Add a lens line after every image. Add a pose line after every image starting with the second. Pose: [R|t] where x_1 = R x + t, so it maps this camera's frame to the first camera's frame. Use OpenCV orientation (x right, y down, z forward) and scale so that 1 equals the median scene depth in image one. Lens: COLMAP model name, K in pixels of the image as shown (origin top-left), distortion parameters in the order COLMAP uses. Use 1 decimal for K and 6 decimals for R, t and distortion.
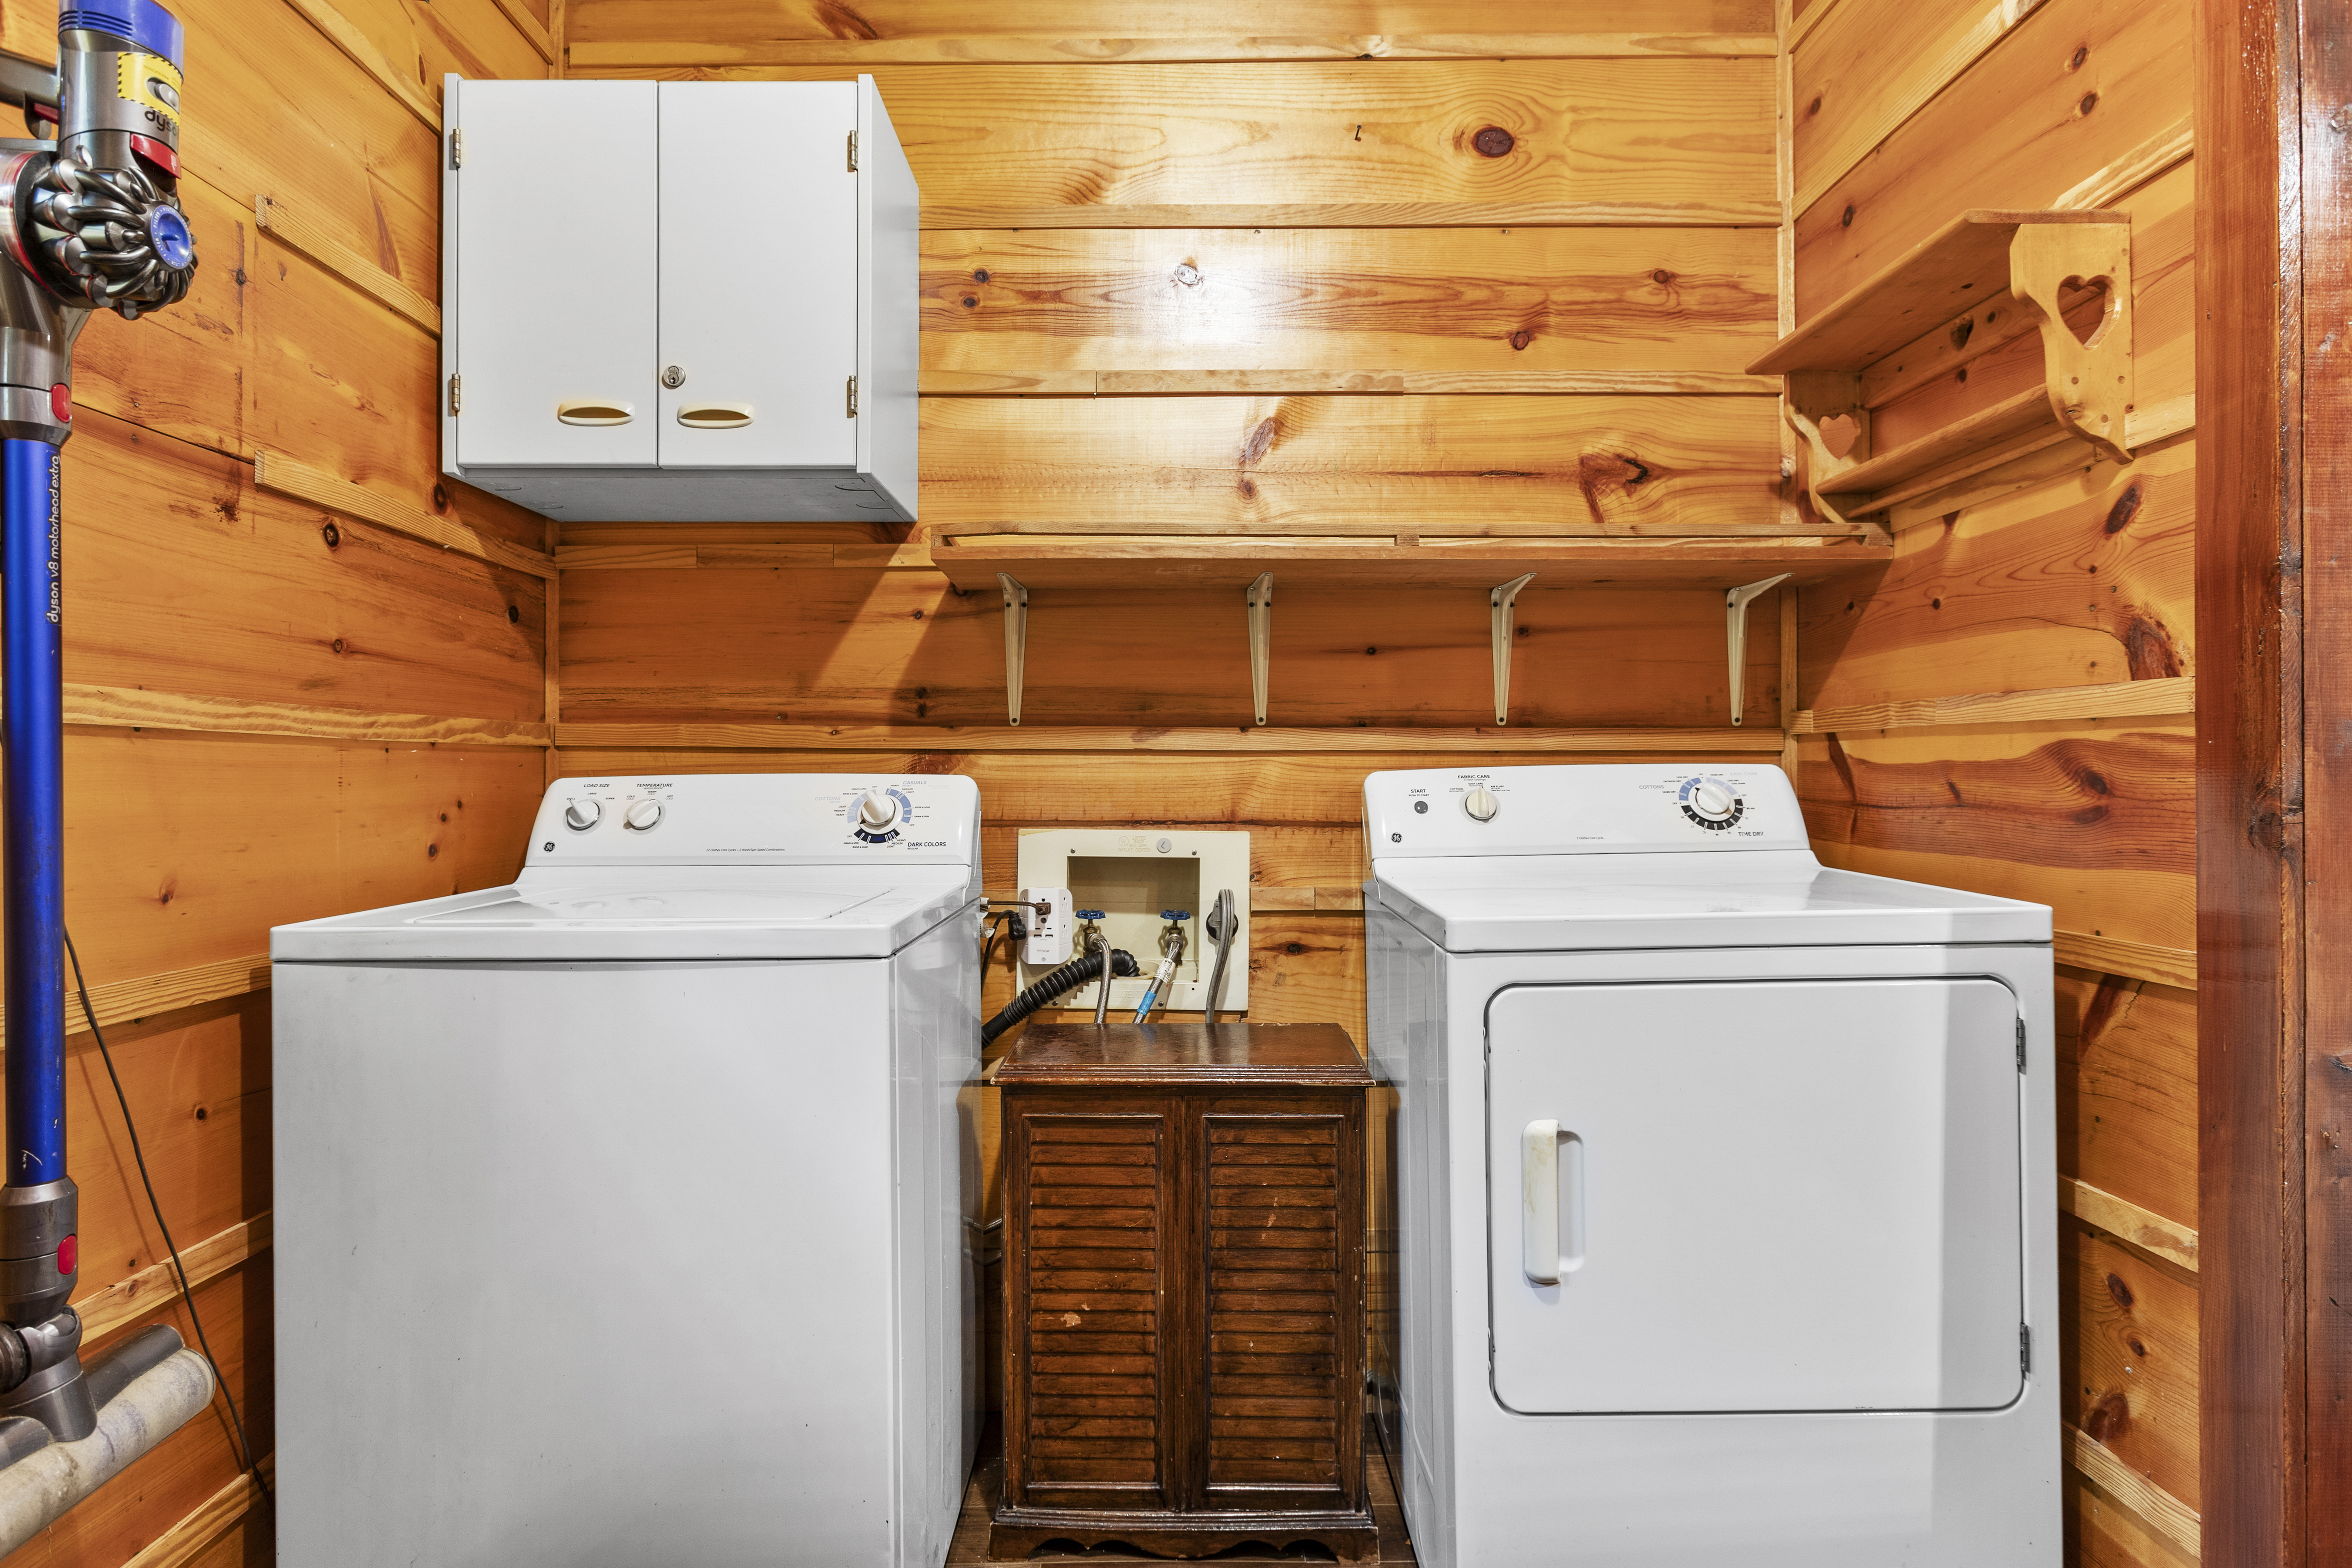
lens RADIAL K [[1252.0, 0, 1176.0], [0, 1252.0, 784.0], [0, 0, 1]] dist [-0.016919, 0.019444]
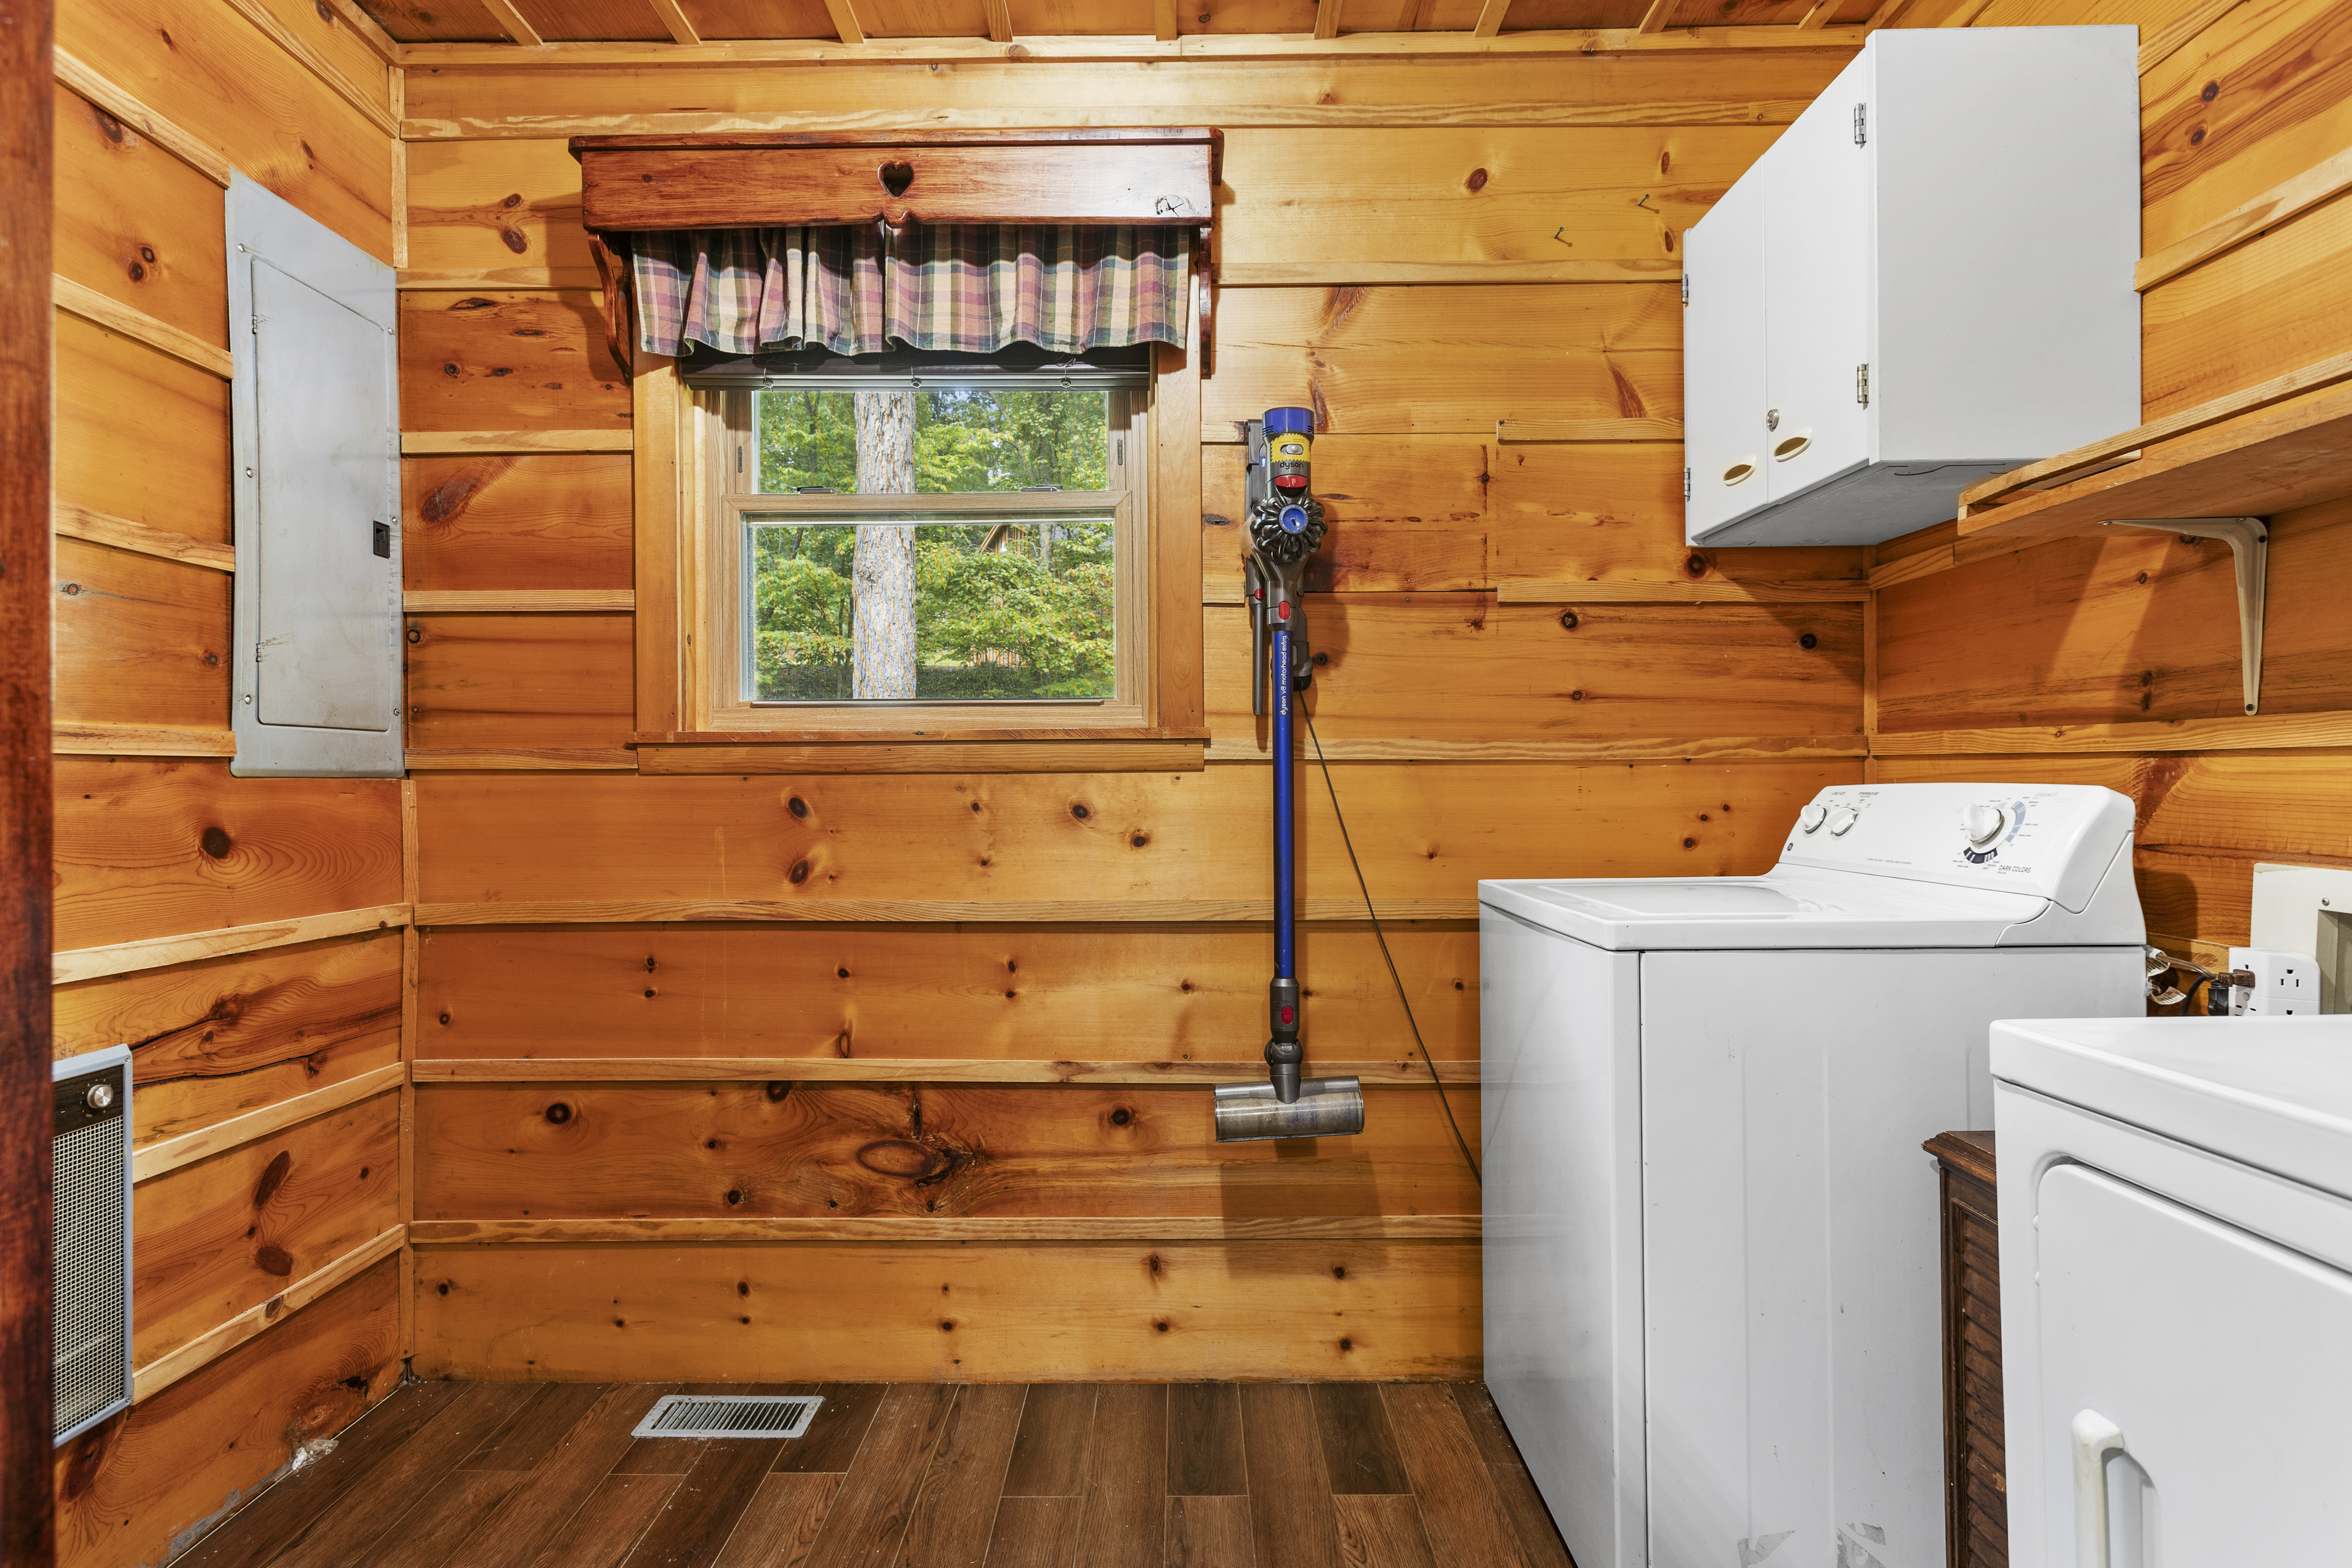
lens RADIAL K [[1274.3, 0, 1169.0], [0, 1274.3, 799.0], [0, 0, 1]] dist [0.030028, -0.000347]
pose [[-0.019438, 0.017455, -0.999659, 0.623350], [-0.000391, 0.999847, 0.017466, -0.012324], [0.999811, 0.000730, -0.019428, 0.419015]]
